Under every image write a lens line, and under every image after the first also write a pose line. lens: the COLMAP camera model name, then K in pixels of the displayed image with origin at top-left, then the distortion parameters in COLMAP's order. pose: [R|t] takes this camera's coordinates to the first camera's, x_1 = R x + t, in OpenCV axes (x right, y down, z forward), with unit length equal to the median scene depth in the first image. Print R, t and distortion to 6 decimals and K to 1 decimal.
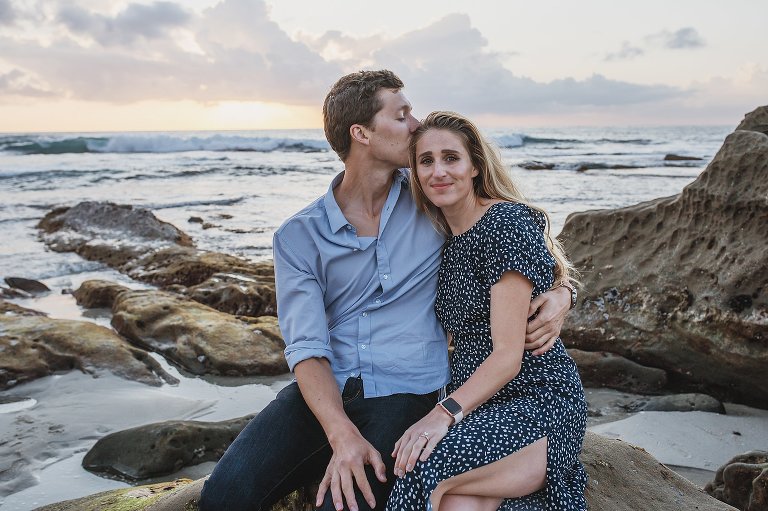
lens RADIAL K [[747.0, 0, 382.9], [0, 747.0, 254.1], [0, 0, 1]] dist [-0.005995, 0.000000]
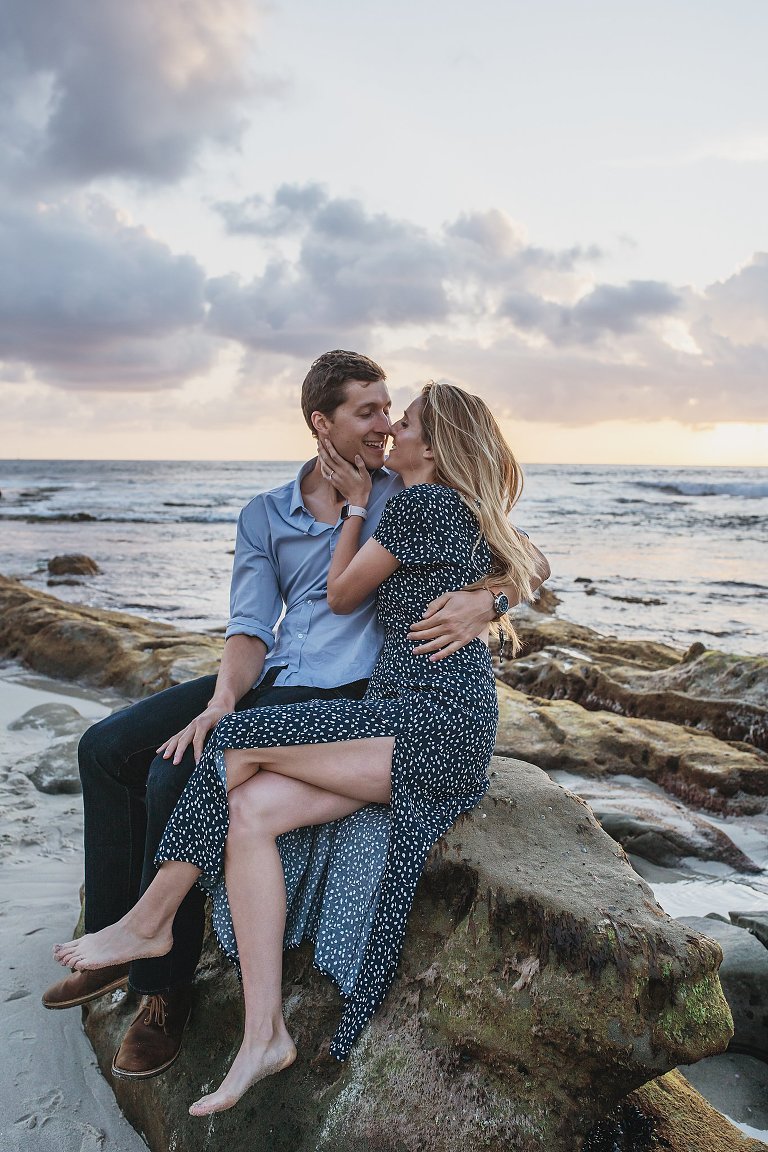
lens RADIAL K [[1120.5, 0, 372.9], [0, 1120.5, 564.5], [0, 0, 1]] dist [-0.005995, 0.000000]
pose [[0.874220, 0.063325, -0.481382, 0.628946], [-0.099772, 0.993730, -0.050469, 0.083143], [0.475168, 0.092149, 0.875057, -0.151591]]
